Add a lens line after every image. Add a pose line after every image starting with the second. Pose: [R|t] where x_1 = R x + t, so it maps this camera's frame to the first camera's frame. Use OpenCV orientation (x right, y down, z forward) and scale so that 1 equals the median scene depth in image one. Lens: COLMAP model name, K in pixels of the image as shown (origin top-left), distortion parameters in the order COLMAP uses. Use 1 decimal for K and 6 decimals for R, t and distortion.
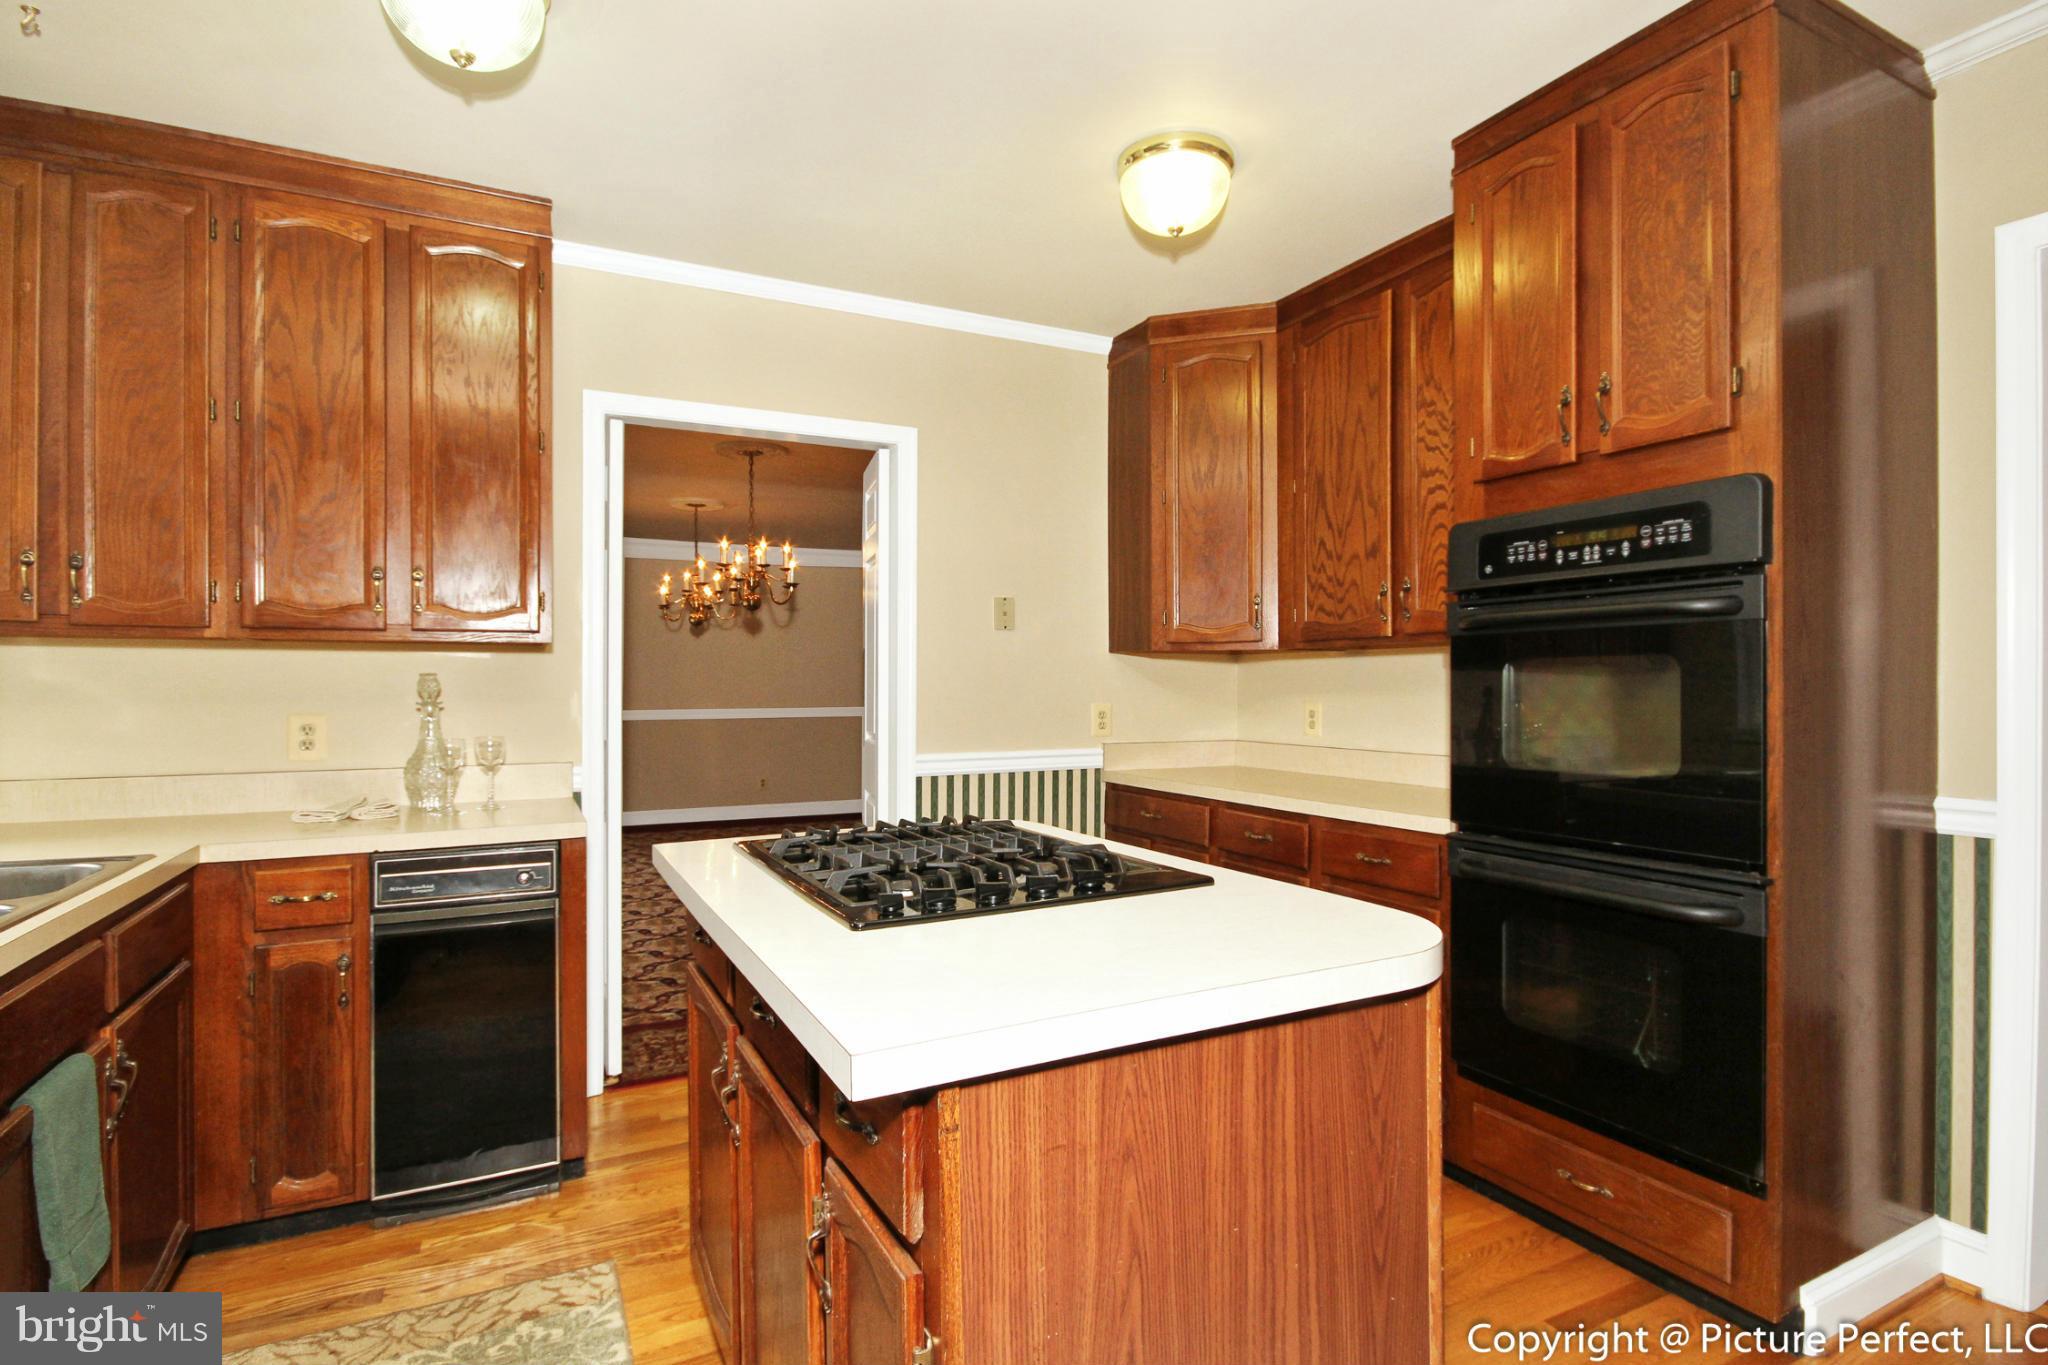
lens RADIAL K [[1007.8, 0, 1052.3], [0, 1007.8, 706.5], [0, 0, 1]] dist [0.019804, -0.013334]
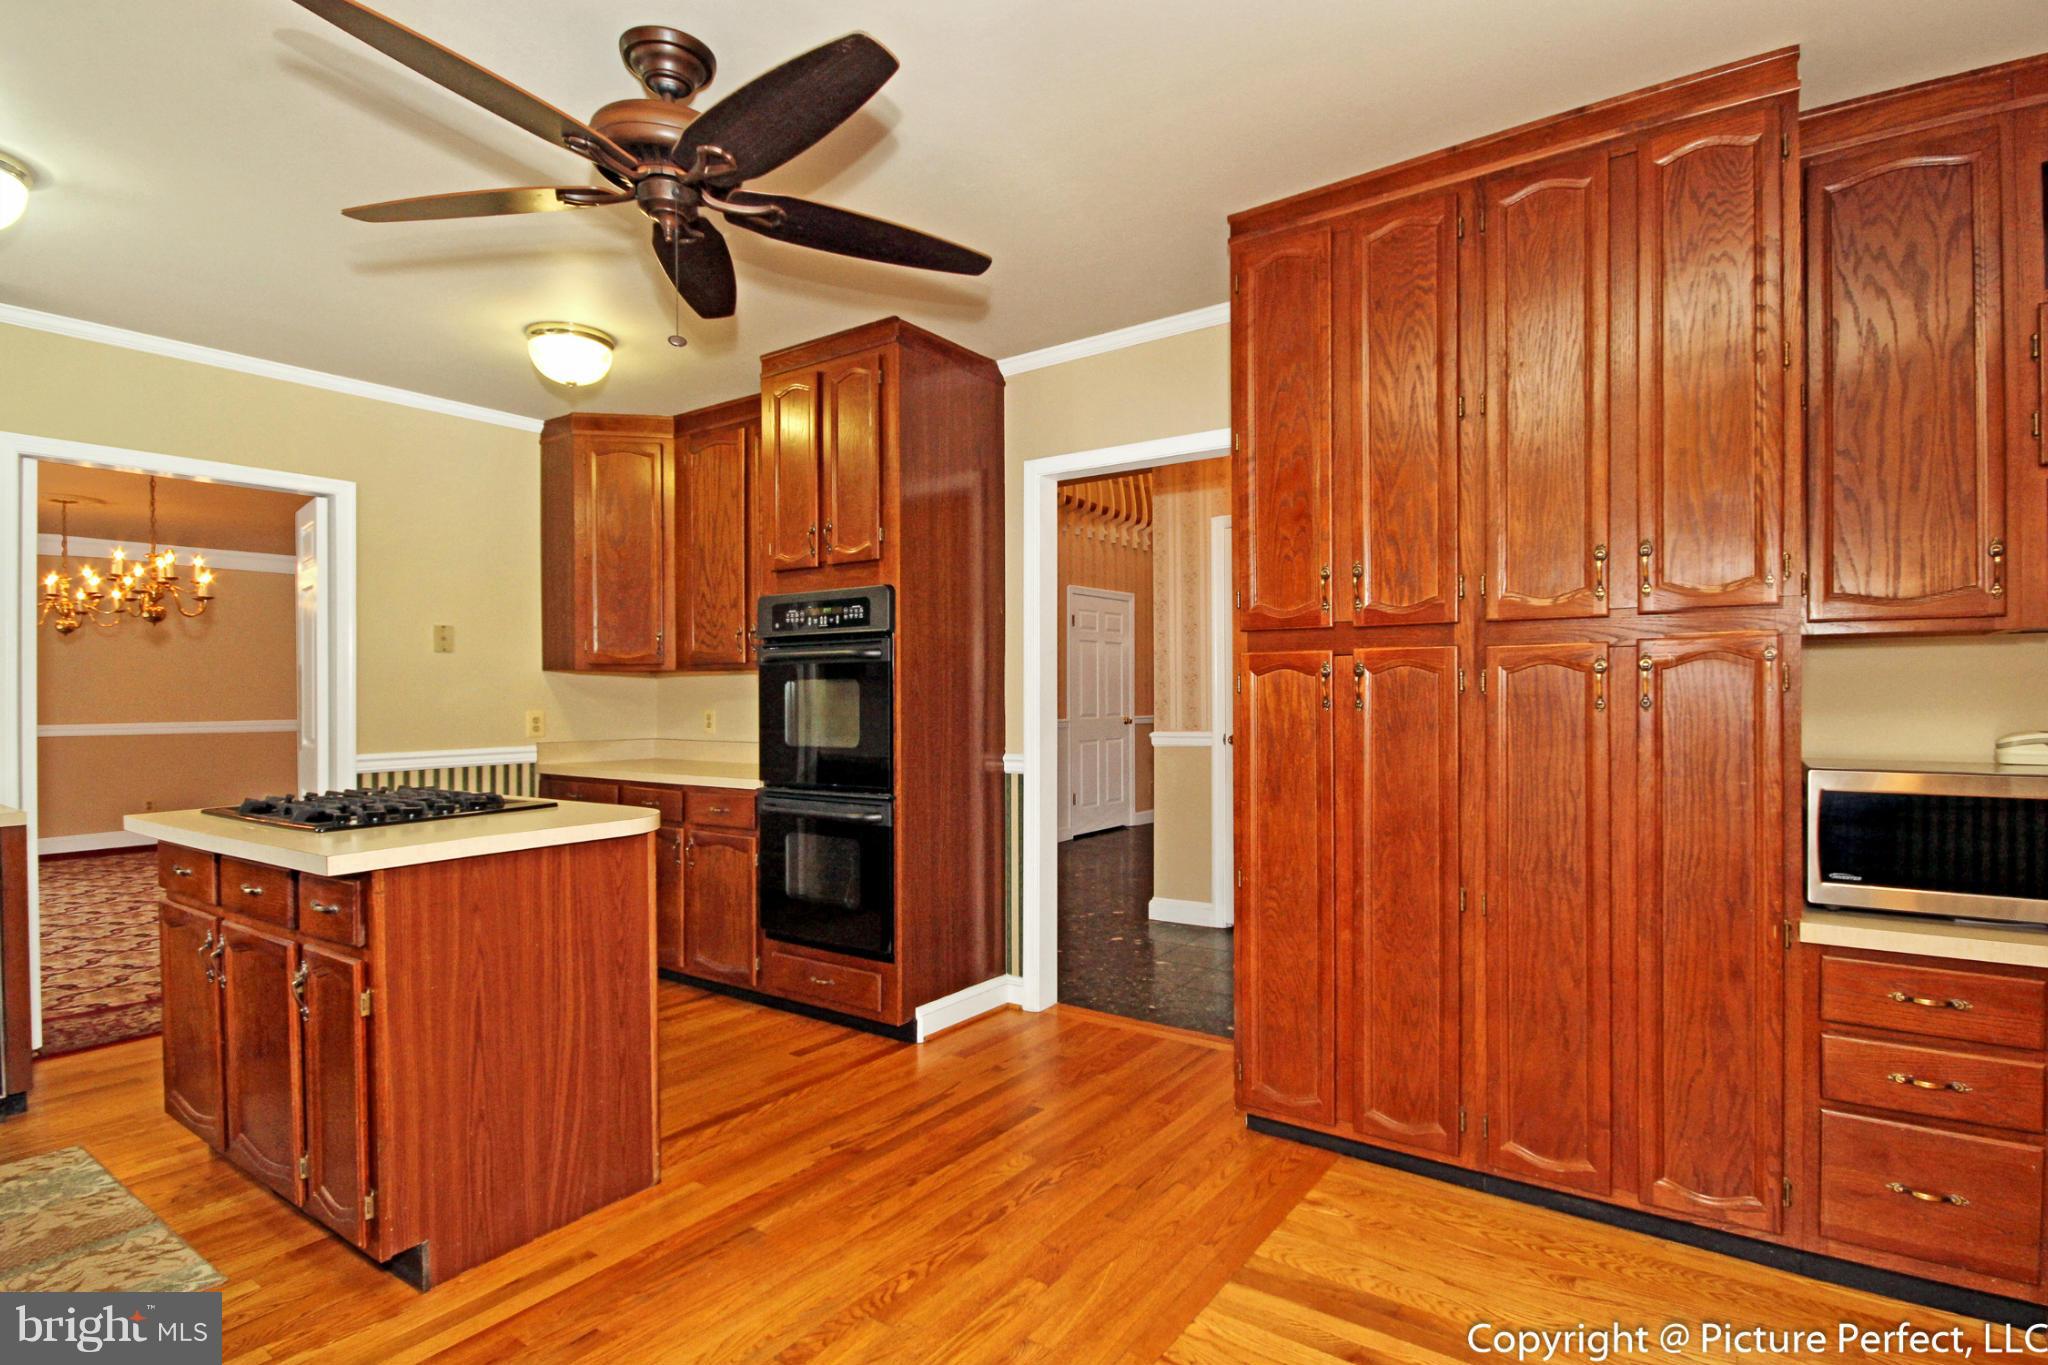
lens RADIAL K [[1007.8, 0, 1052.3], [0, 1007.8, 706.5], [0, 0, 1]] dist [0.019804, -0.013334]
pose [[0.891937, -0.007614, 0.452096, 0.086594], [0.012305, 0.999897, -0.007438, 0.014085], [-0.451993, 0.012197, 0.891938, -0.672855]]
